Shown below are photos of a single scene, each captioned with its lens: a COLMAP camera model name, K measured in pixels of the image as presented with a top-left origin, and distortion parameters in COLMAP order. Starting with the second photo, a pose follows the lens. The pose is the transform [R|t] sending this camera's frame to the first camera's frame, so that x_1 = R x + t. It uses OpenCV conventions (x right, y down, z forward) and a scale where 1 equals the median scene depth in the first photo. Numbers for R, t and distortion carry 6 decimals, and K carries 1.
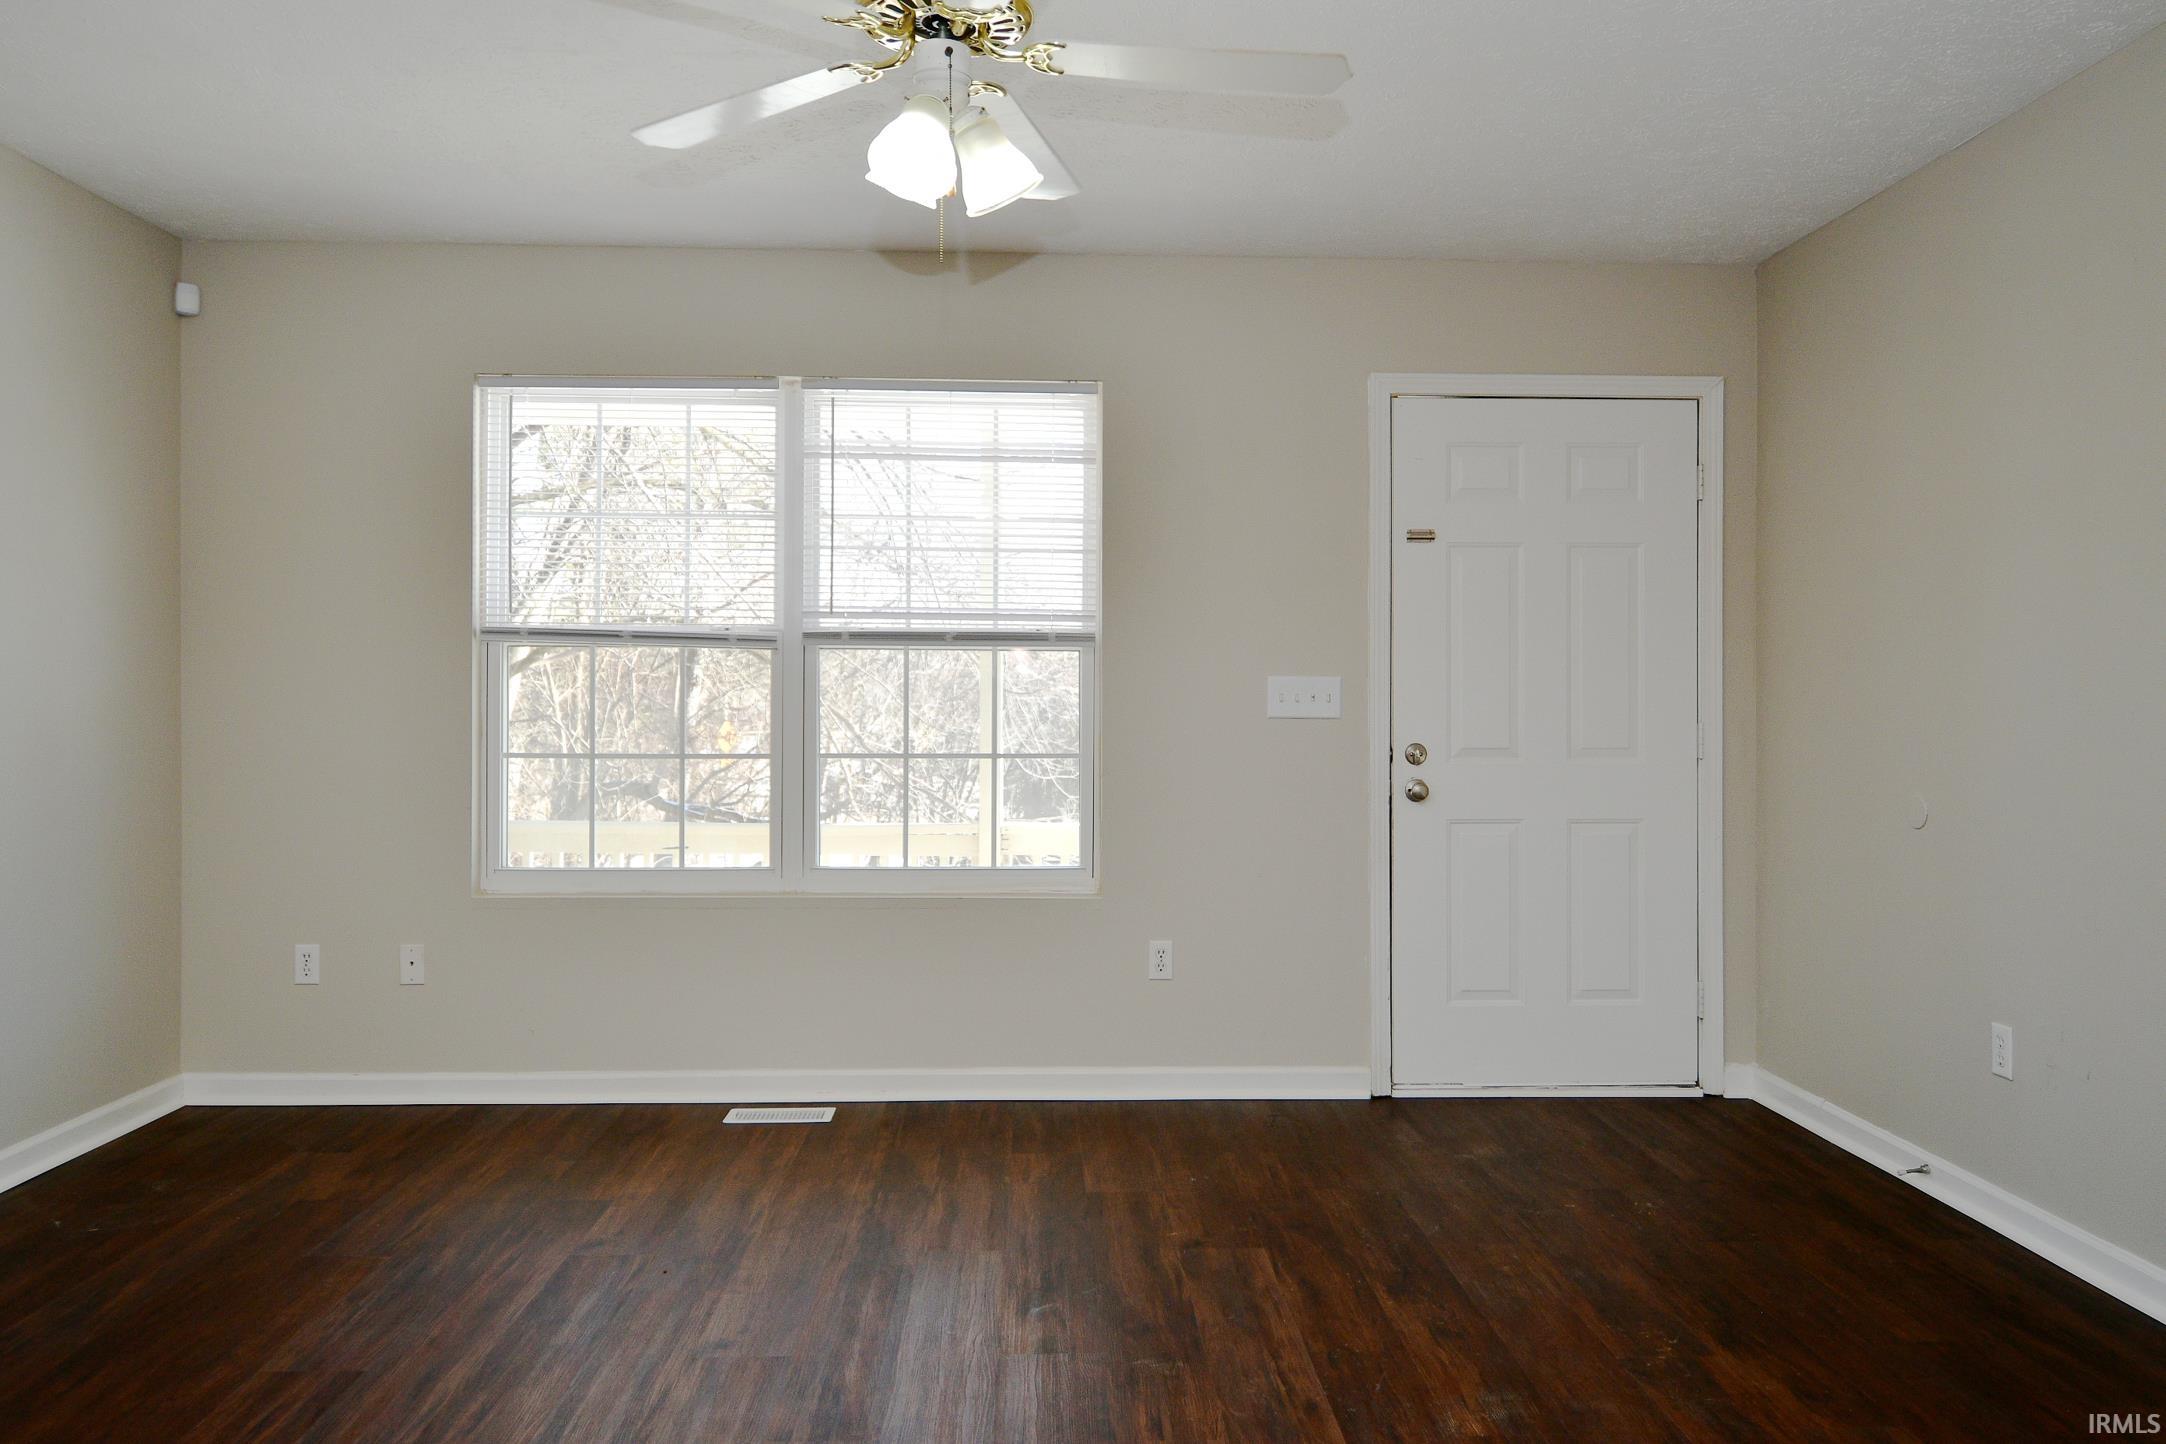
lens RADIAL K [[1549.8, 0, 1089.6], [0, 1549.8, 694.4], [0, 0, 1]] dist [0.025748, -0.045483]
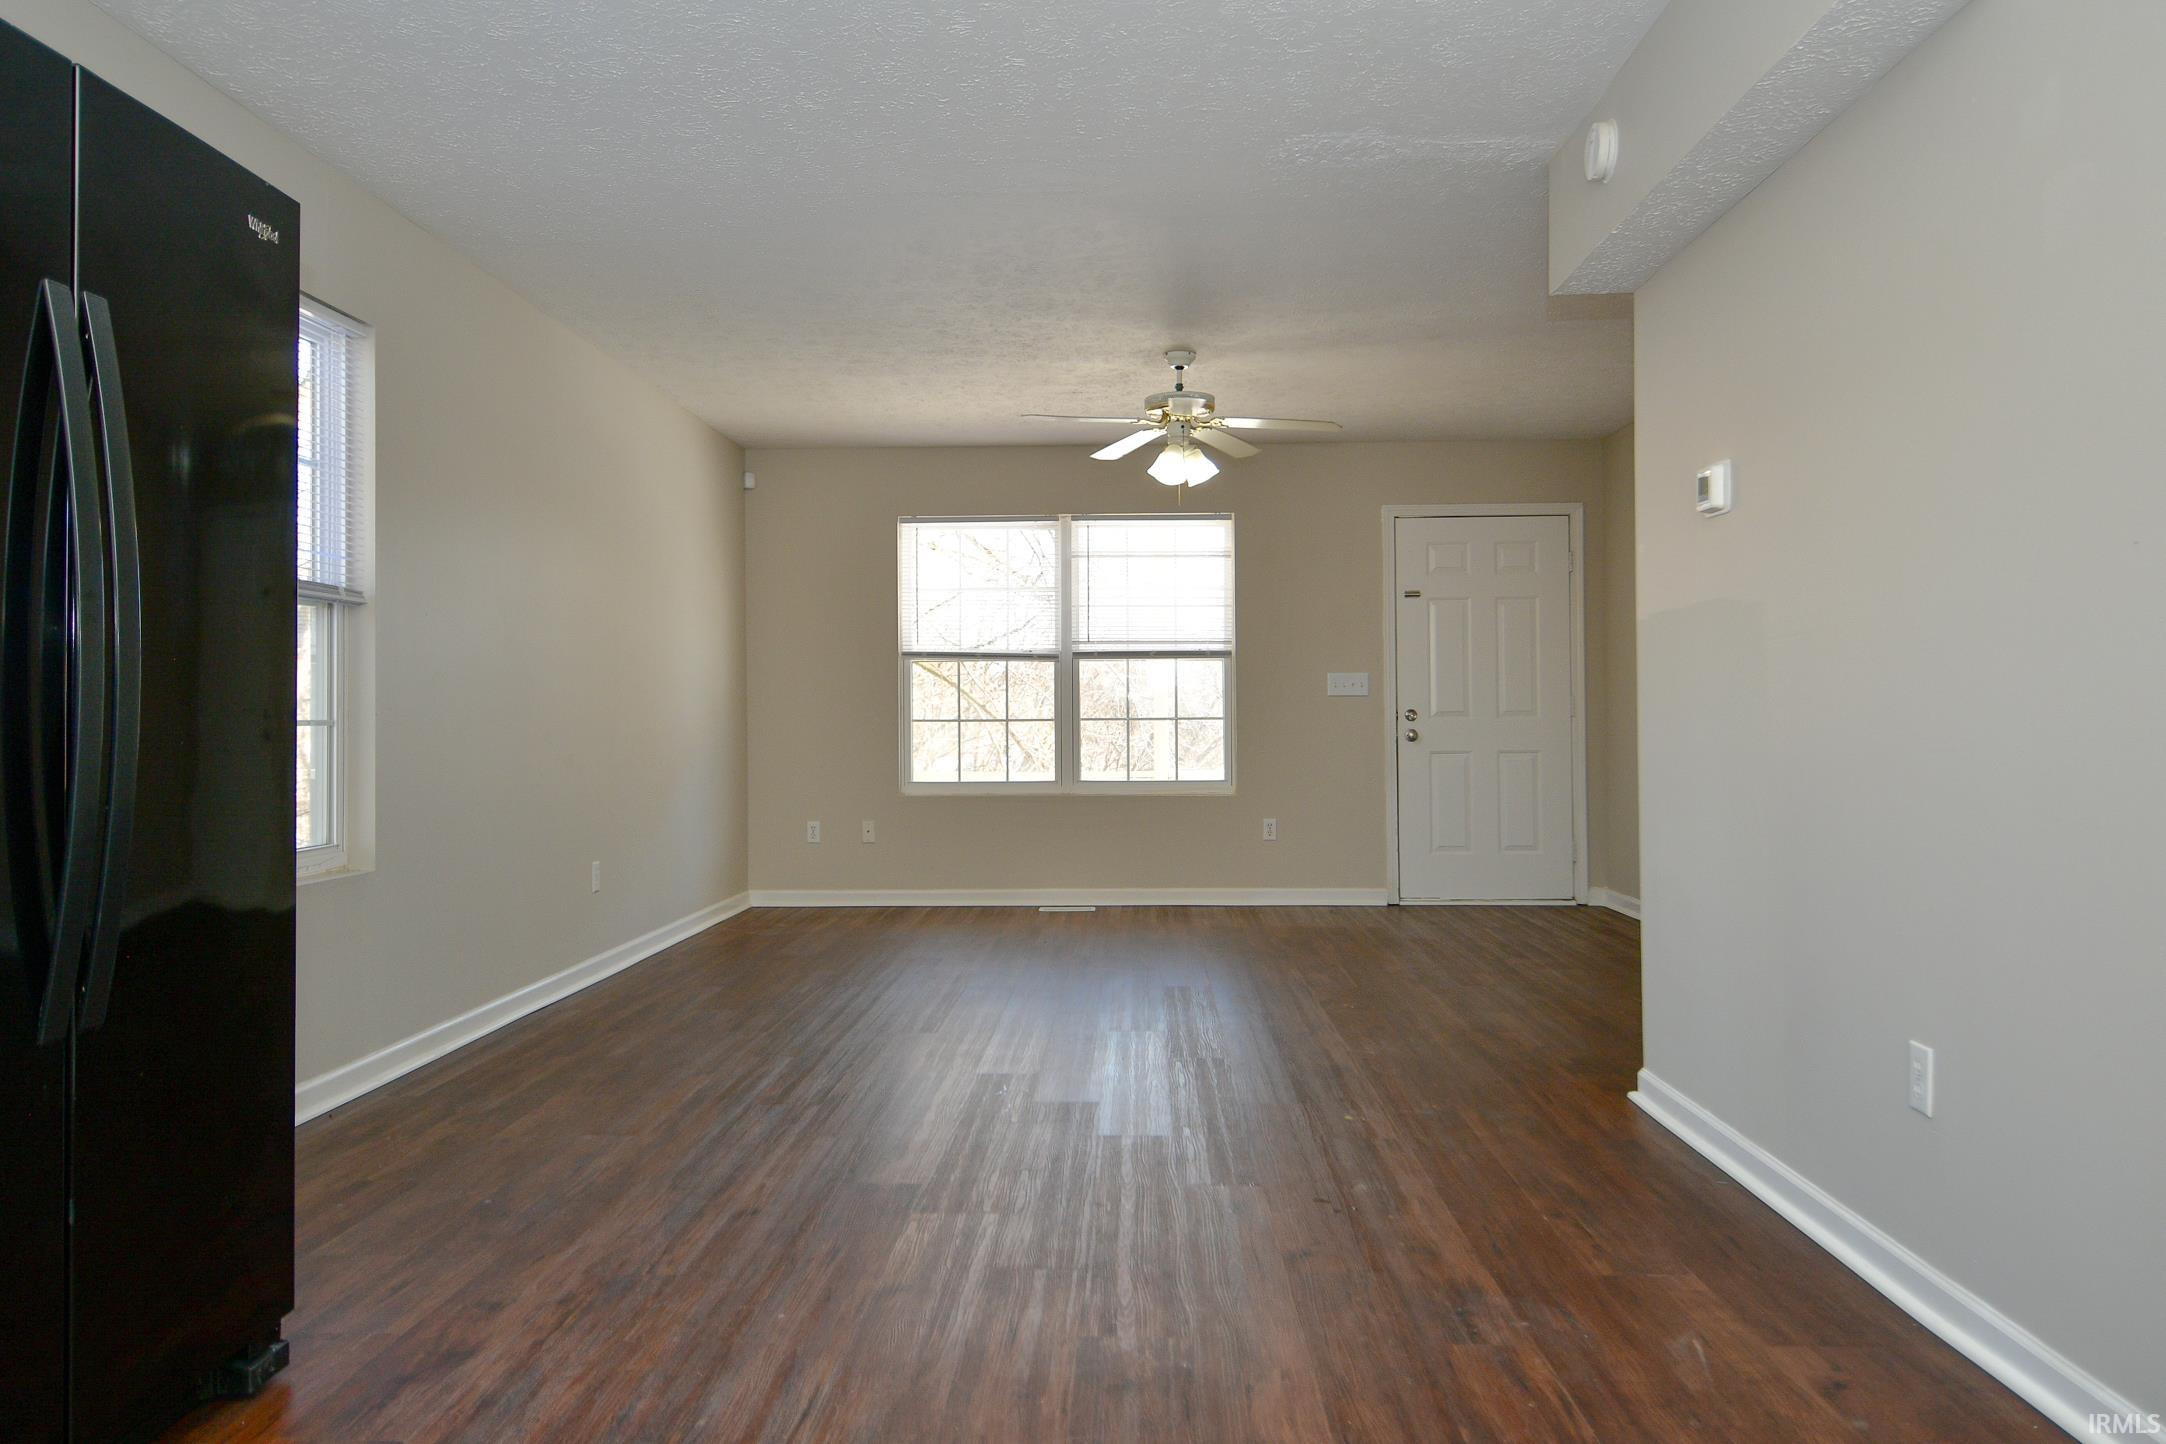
lens RADIAL K [[1549.8, 0, 1089.6], [0, 1549.8, 694.4], [0, 0, 1]] dist [0.025748, -0.045483]
pose [[0.996300, -0.010957, -0.085240, -0.008004], [0.009614, 0.999823, -0.016152, 0.039816], [0.085402, 0.015273, 0.996230, -0.829582]]
